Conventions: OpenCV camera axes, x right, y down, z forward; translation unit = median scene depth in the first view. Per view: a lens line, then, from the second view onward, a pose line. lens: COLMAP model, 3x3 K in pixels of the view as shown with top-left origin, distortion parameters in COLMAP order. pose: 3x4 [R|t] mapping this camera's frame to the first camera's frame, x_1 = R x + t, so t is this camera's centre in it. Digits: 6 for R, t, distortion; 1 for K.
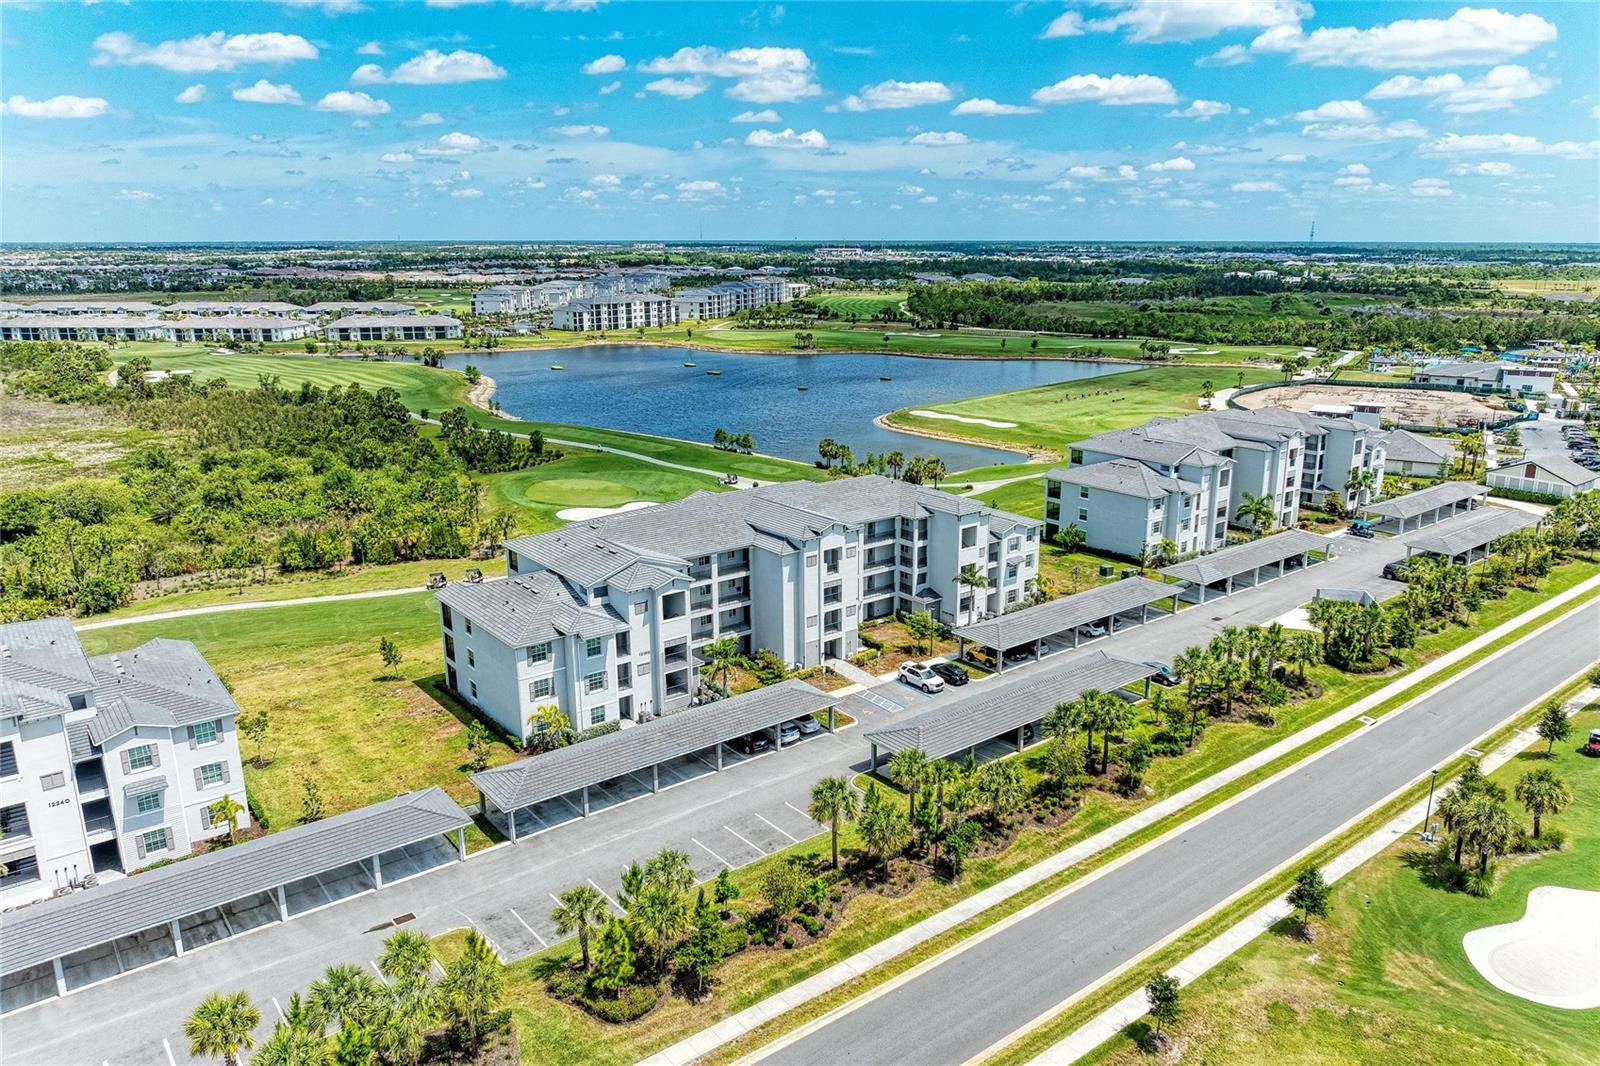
lens RADIAL K [[1133.9, 0, 852.2], [0, 1133.9, 534.1], [0, 0, 1]] dist [-0.016335, 0.001879]
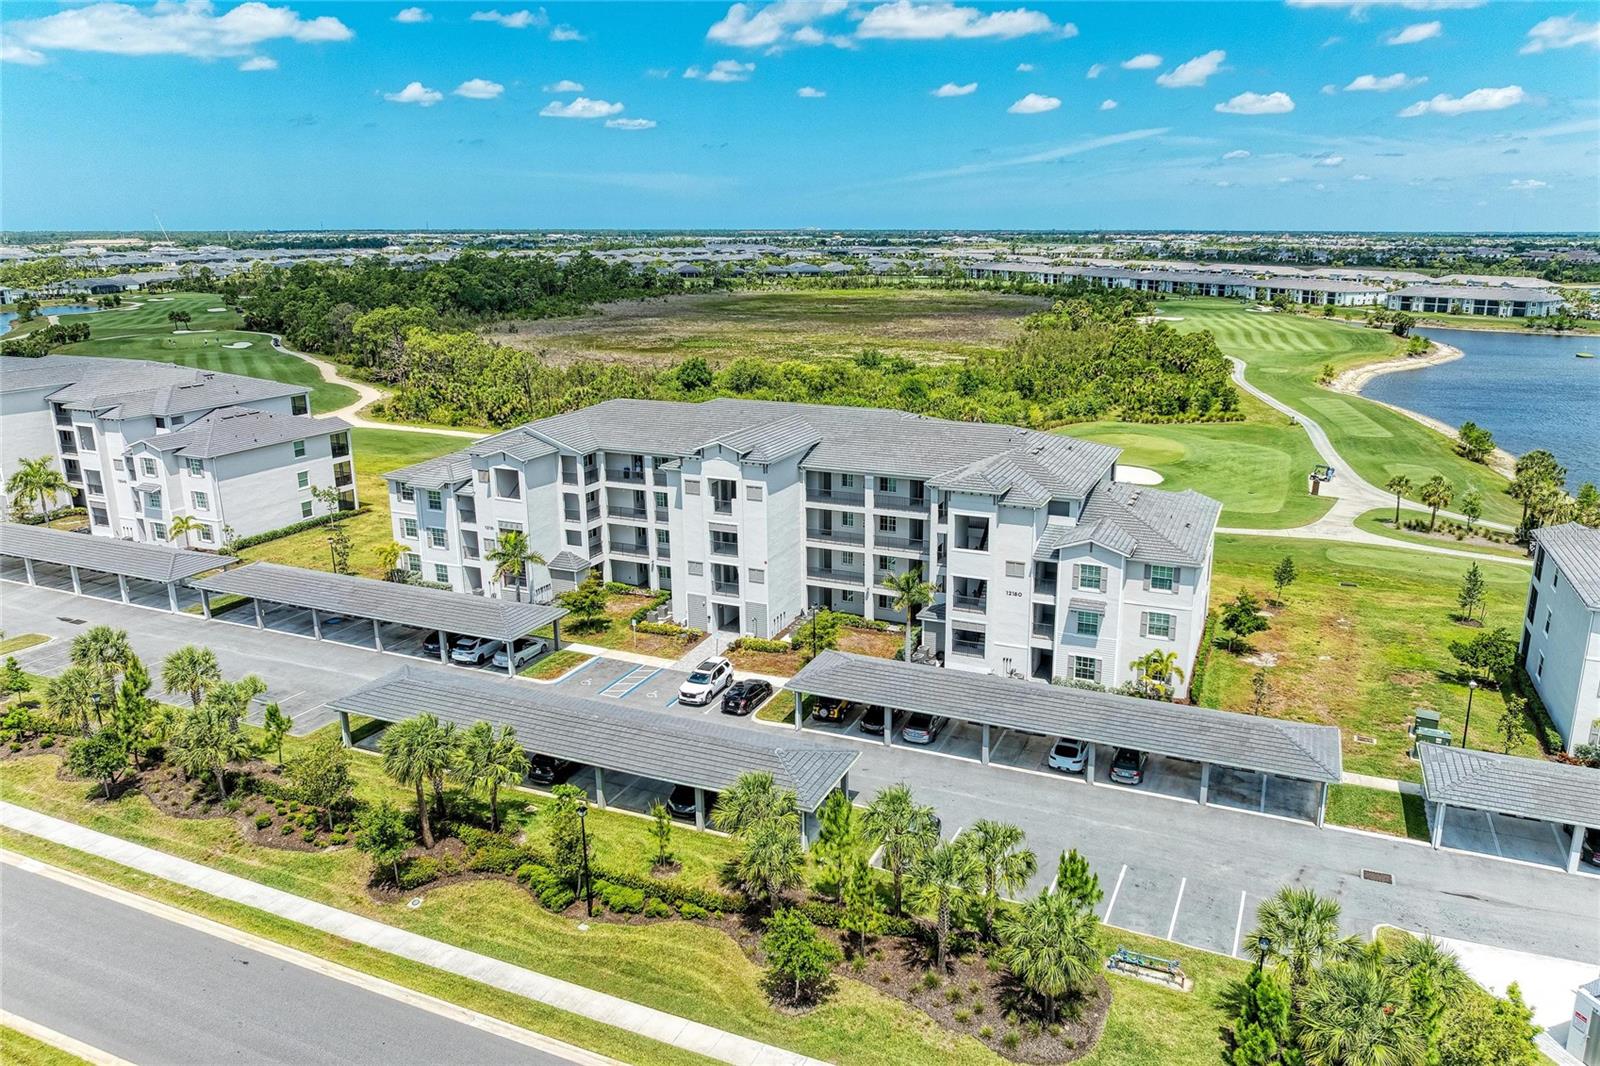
lens RADIAL K [[1153.4, 0, 800.0], [0, 1153.4, 533.0], [0, 0, 1]] dist [-0.020687, 0.006731]
pose [[0.446330, 0.227514, -0.865463, 0.103026], [-0.226956, 0.964299, 0.136452, -0.010414], [0.865610, 0.135519, 0.482031, 0.108581]]
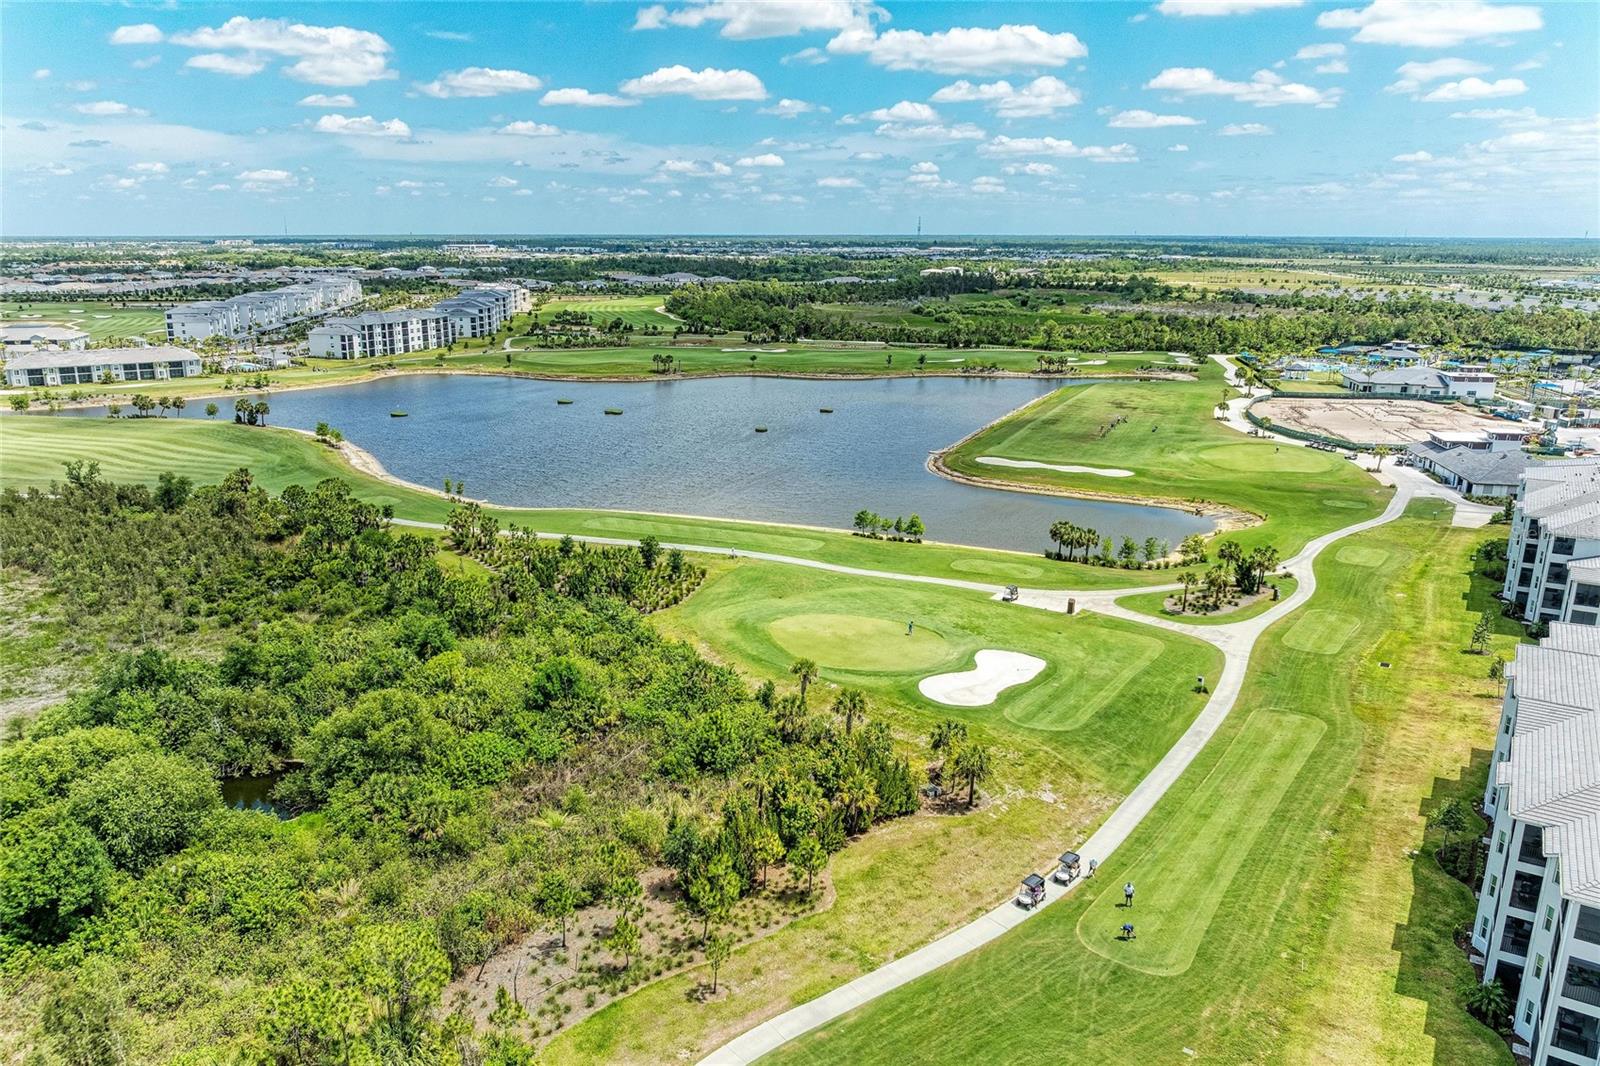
lens RADIAL K [[1109.7, 0, 809.1], [0, 1109.7, 560.0], [0, 0, 1]] dist [-0.018081, 0.005378]
pose [[0.947757, -0.089905, 0.306061, -0.128747], [0.079747, 0.995773, 0.045561, -0.032603], [-0.308864, -0.018774, 0.950921, 0.103784]]
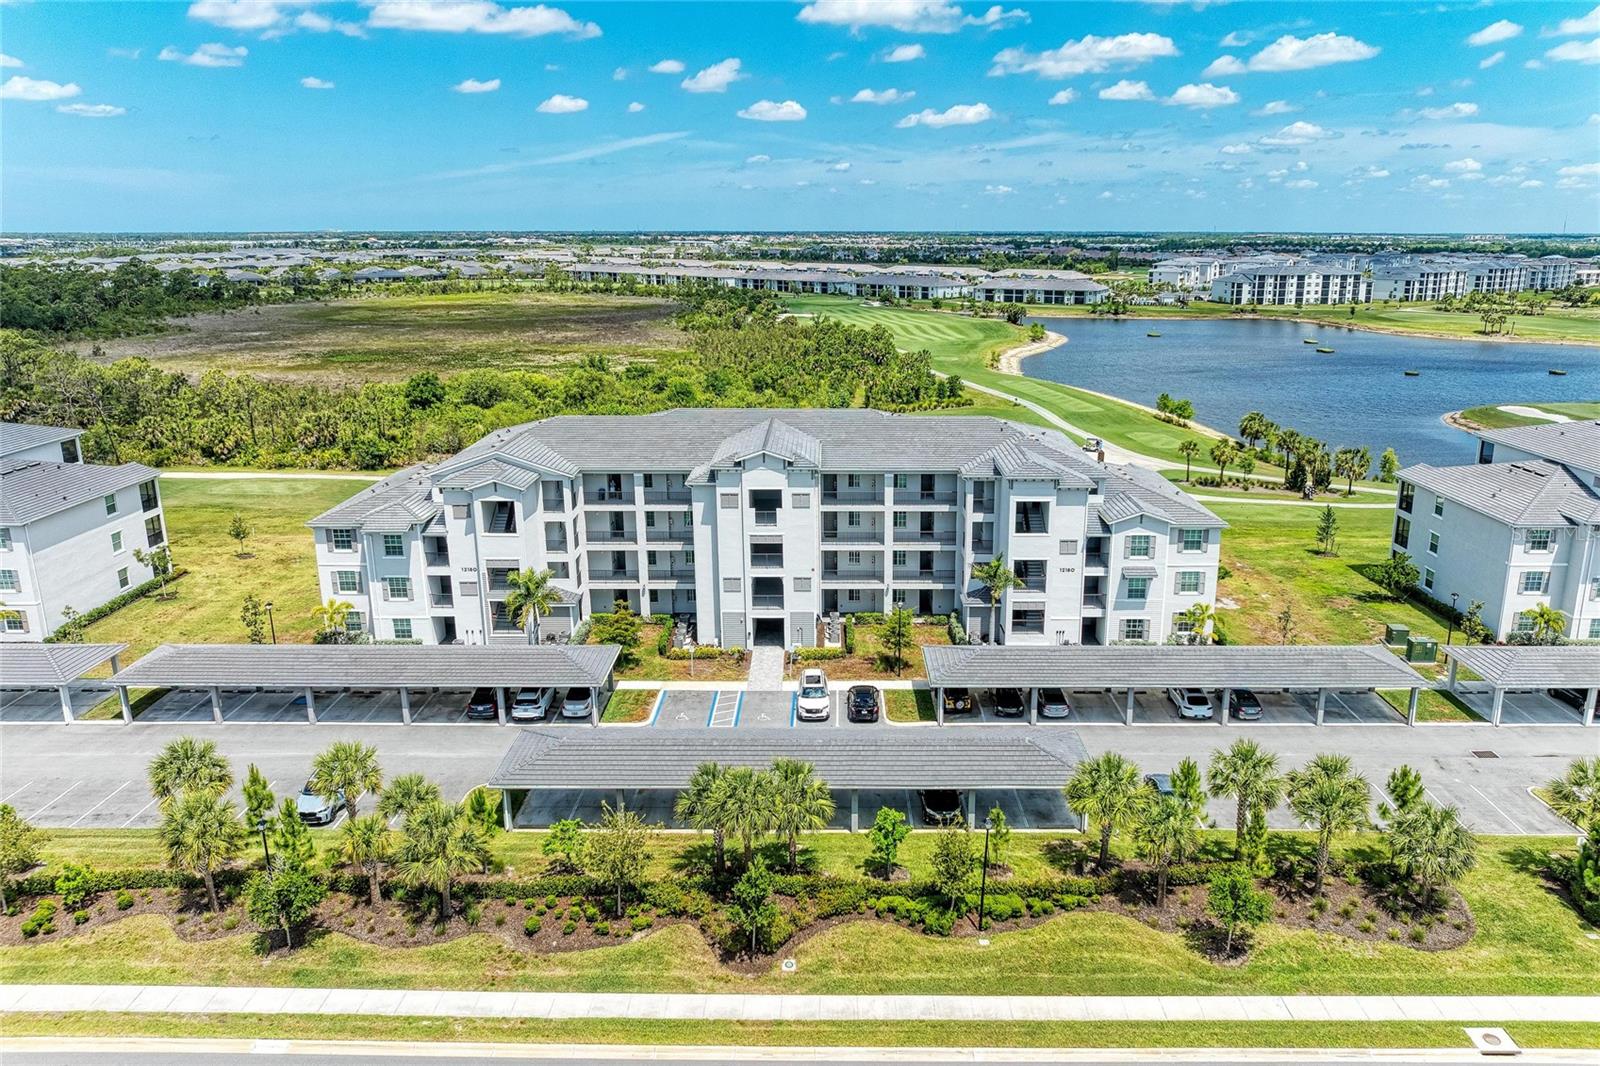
lens RADIAL K [[1160.0, 0, 830.1], [0, 1160.0, 532.6], [0, 0, 1]] dist [-0.017045, 0.001280]
pose [[0.768179, 0.160802, -0.619713, 0.073490], [-0.161934, 0.985272, 0.054928, -0.001064], [0.619418, 0.058158, 0.782904, 0.072244]]
